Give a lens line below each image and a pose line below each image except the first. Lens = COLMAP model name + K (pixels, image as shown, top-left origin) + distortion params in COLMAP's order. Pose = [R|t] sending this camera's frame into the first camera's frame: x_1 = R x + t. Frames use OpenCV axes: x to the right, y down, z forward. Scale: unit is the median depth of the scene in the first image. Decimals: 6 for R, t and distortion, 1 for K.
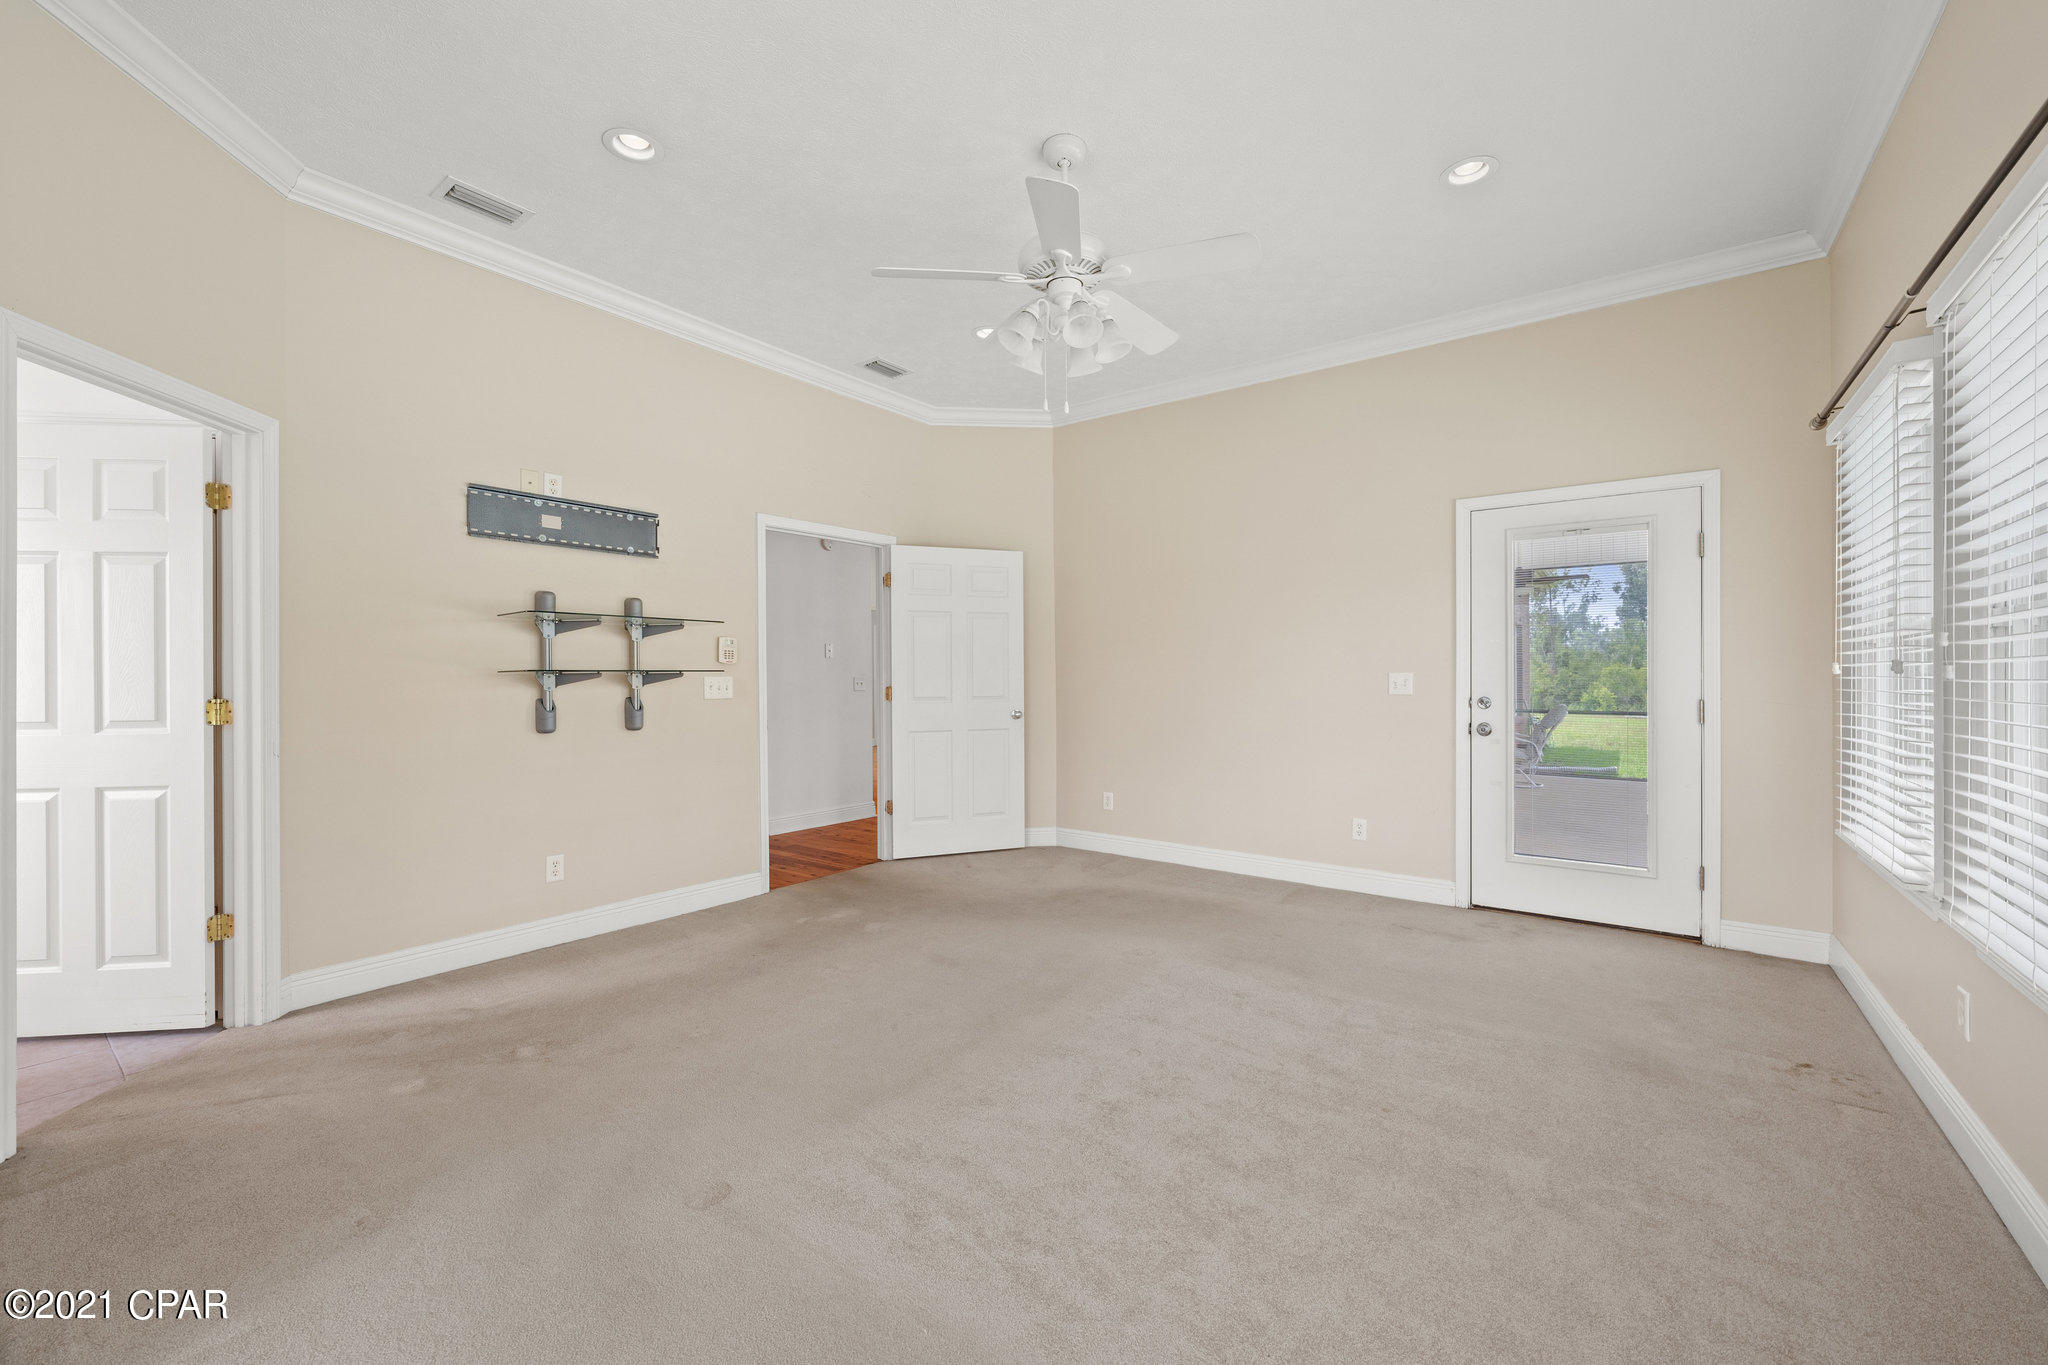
lens RADIAL K [[778.9, 0, 1028.1], [0, 778.9, 679.7], [0, 0, 1]] dist [-0.004920, 0.000045]
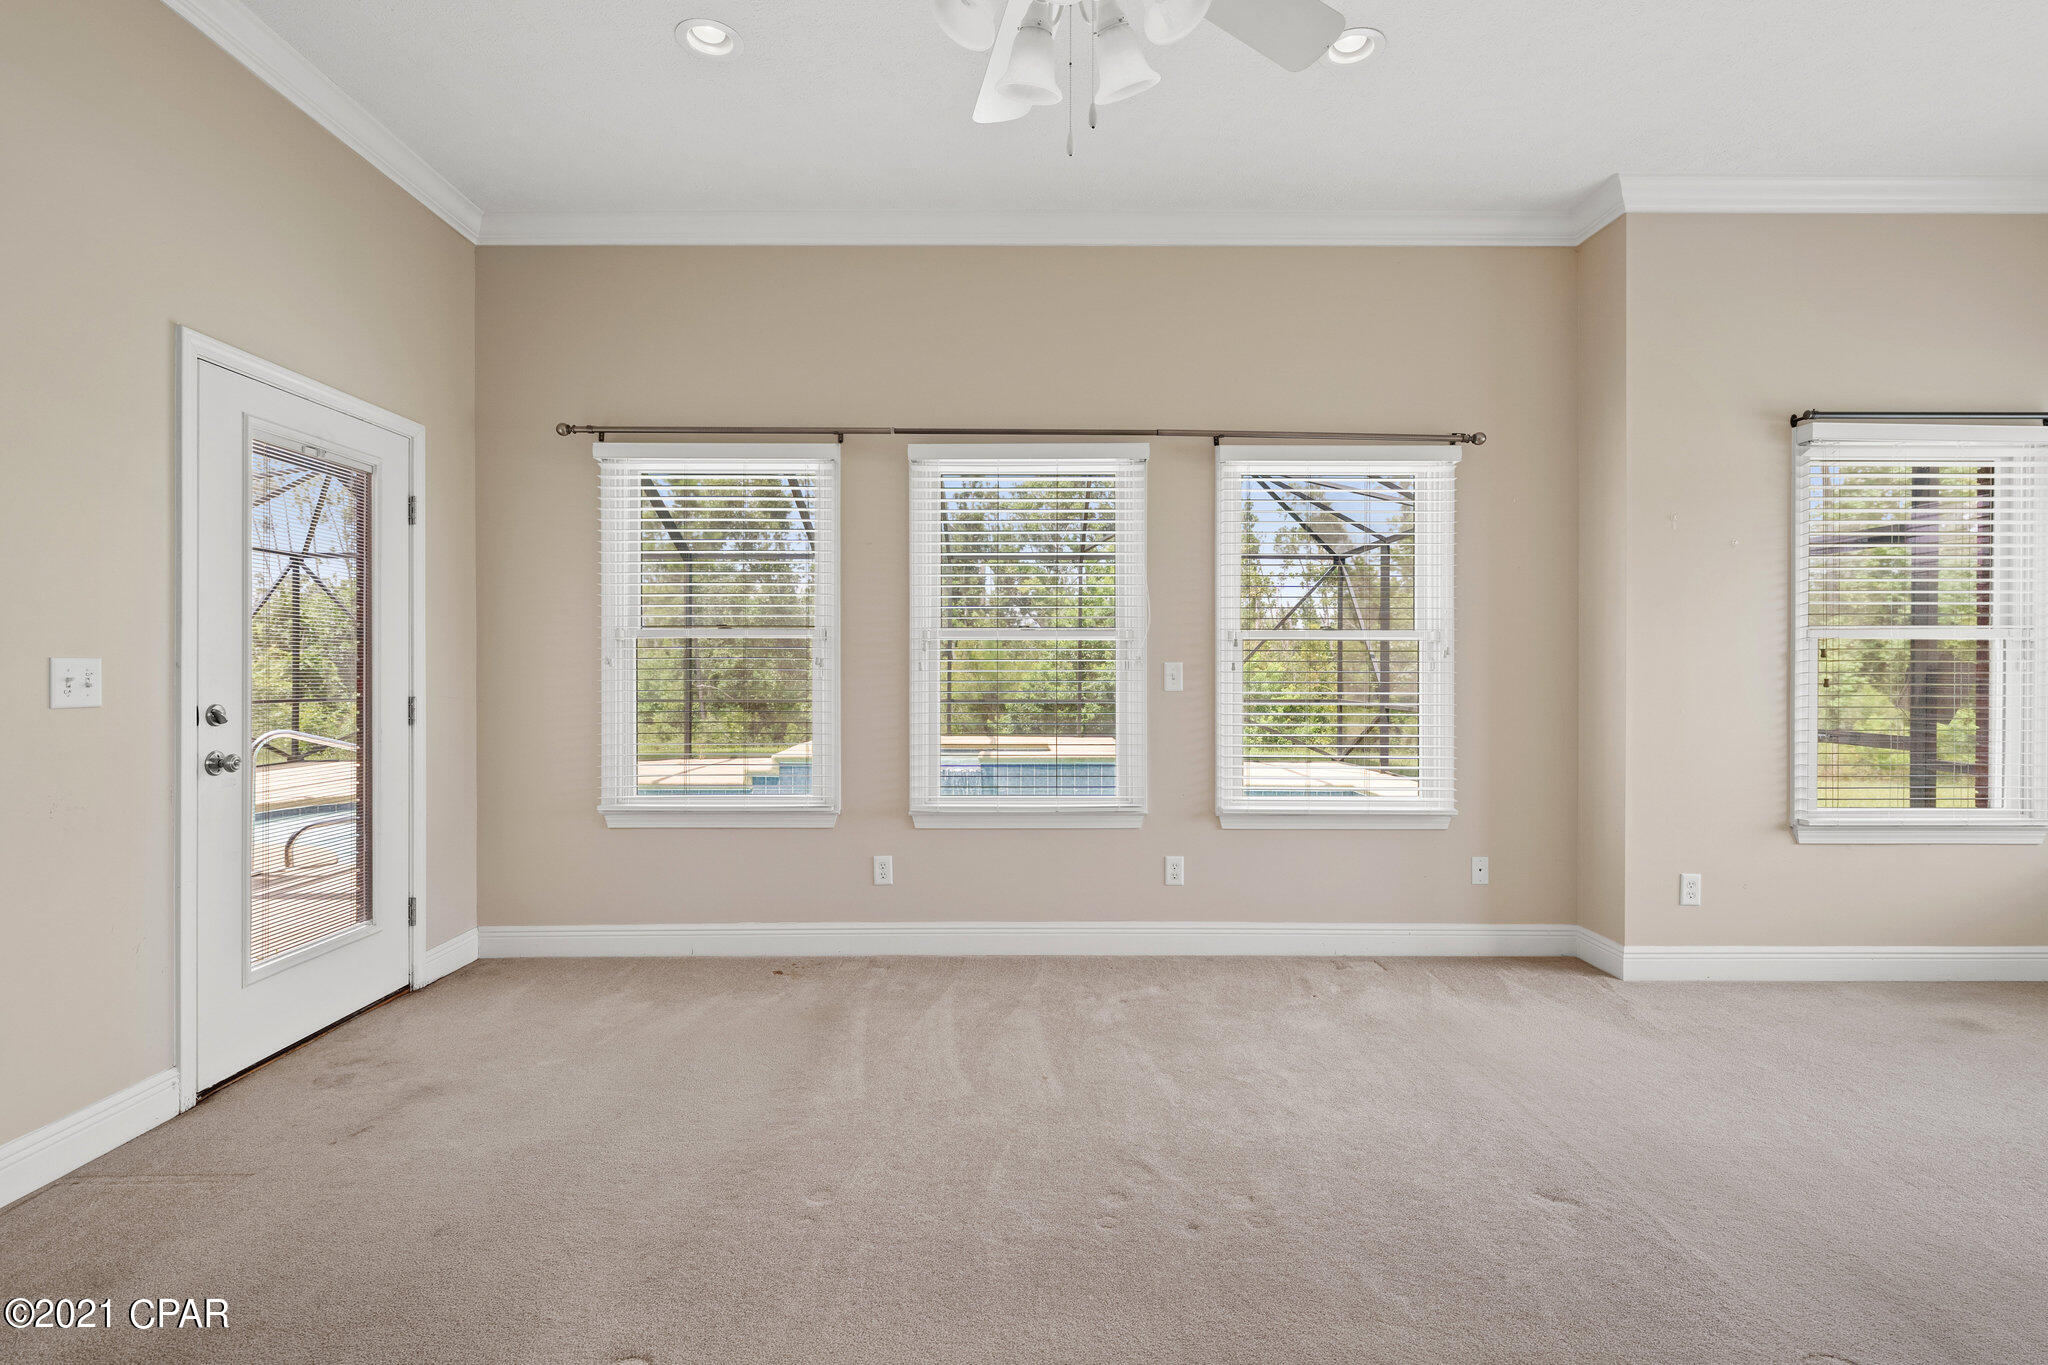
lens RADIAL K [[972.8, 0, 1020.4], [0, 972.8, 676.6], [0, 0, 1]] dist [-0.000141, -0.000539]
pose [[-0.608377, -0.001999, 0.793646, -0.347049], [0.002459, 0.999987, 0.004404, 0.000979], [-0.793644, 0.004631, -0.608364, 1.105149]]
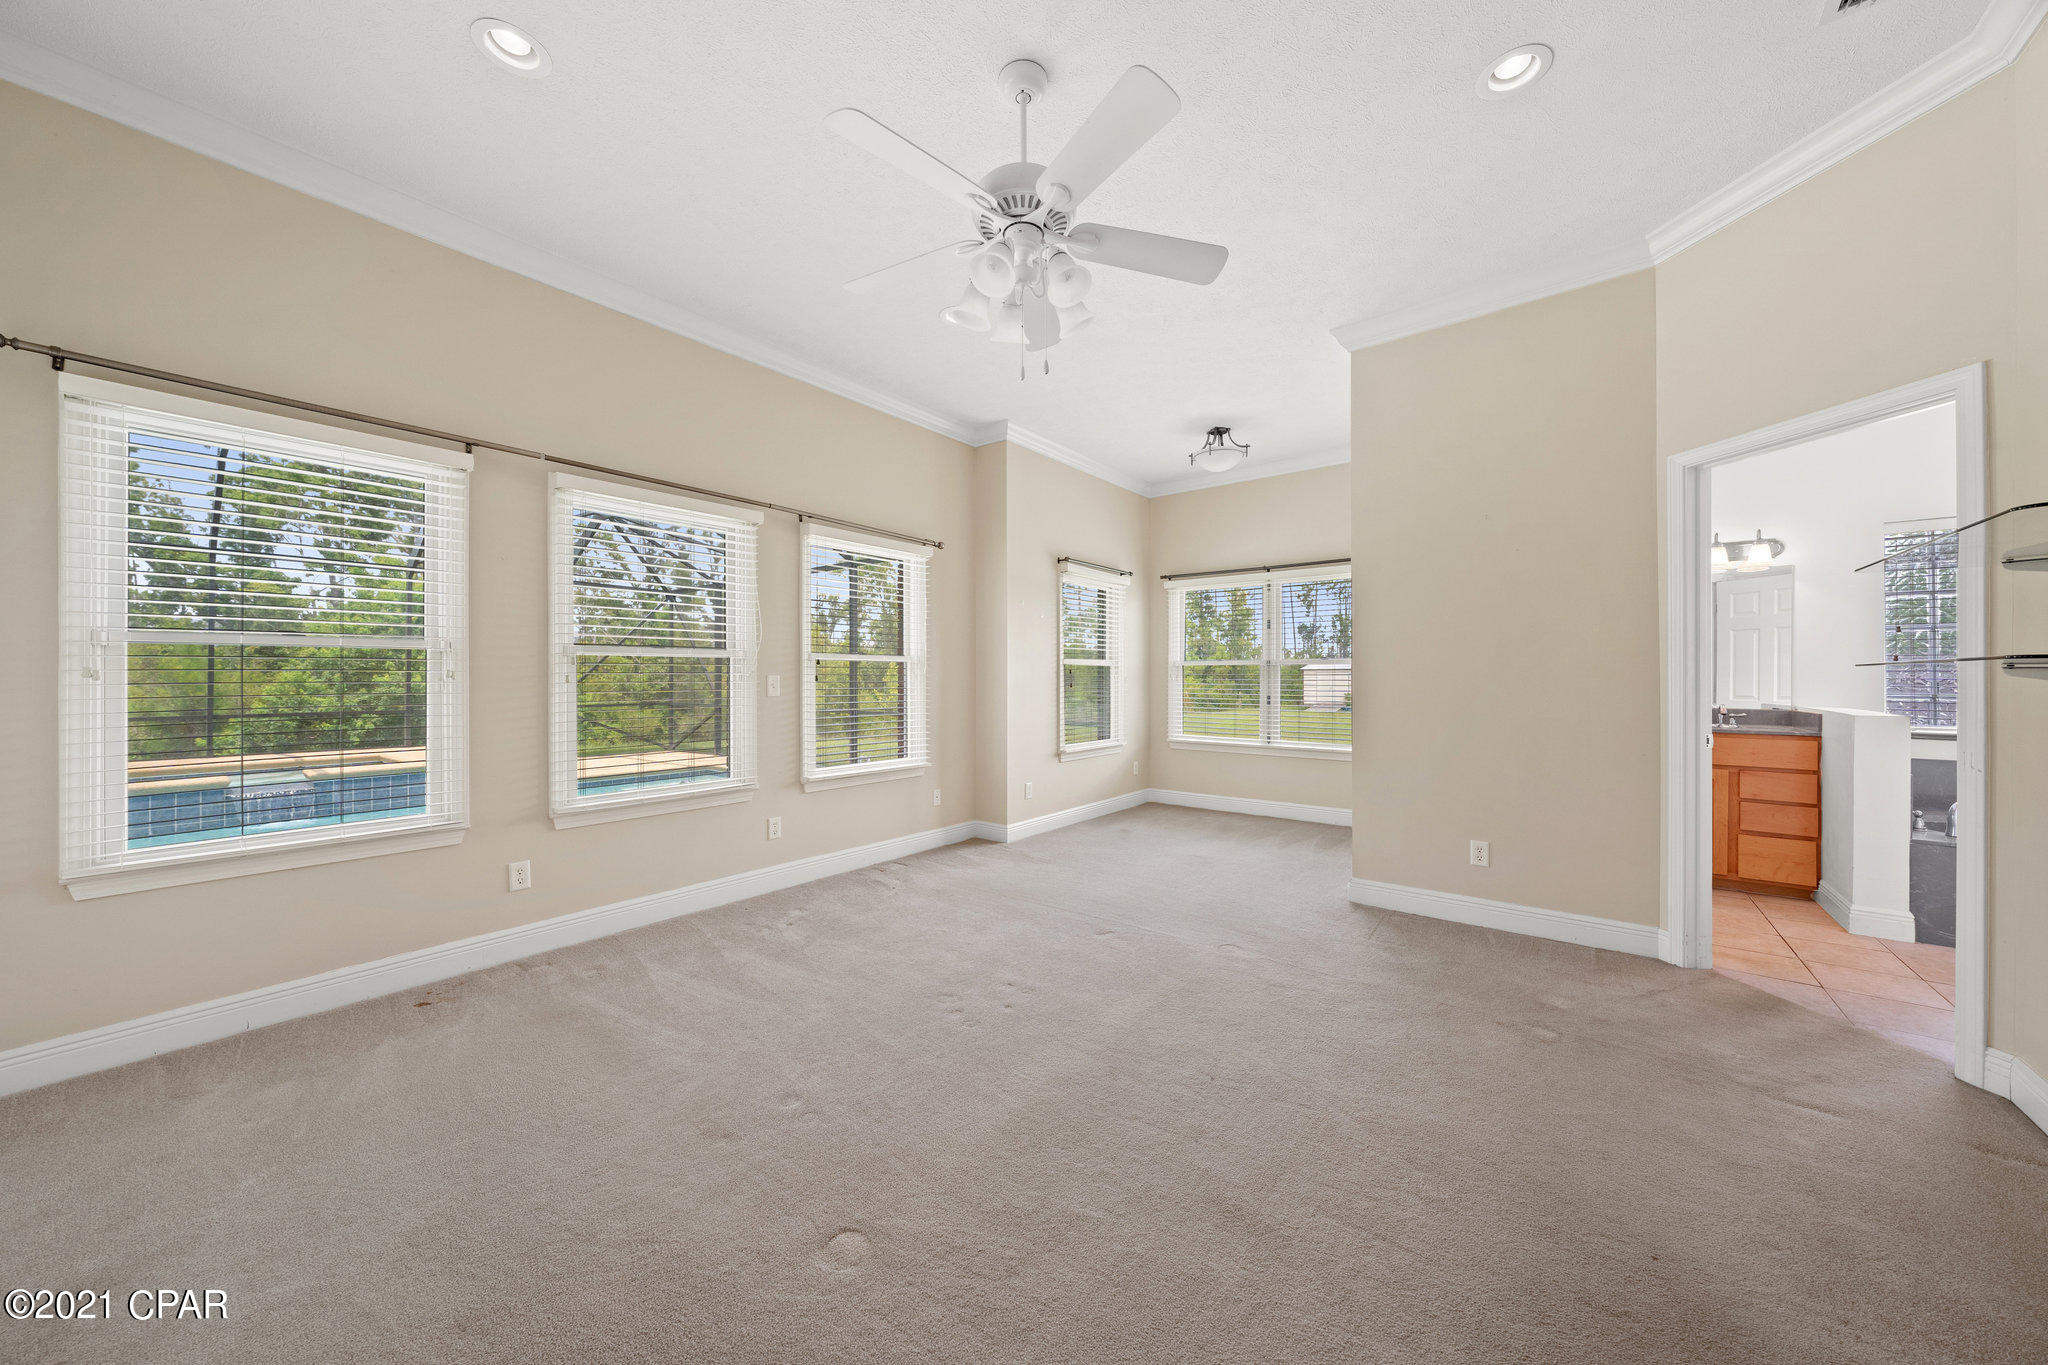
lens RADIAL K [[696.9, 0, 1056.7], [0, 696.9, 678.1], [0, 0, 1]] dist [-0.006049, -0.000104]
pose [[-0.999939, 0.006096, -0.009239, 0.011805], [0.006087, 0.999981, 0.001036, -0.004043], [0.009246, 0.000980, -0.999957, 1.389476]]
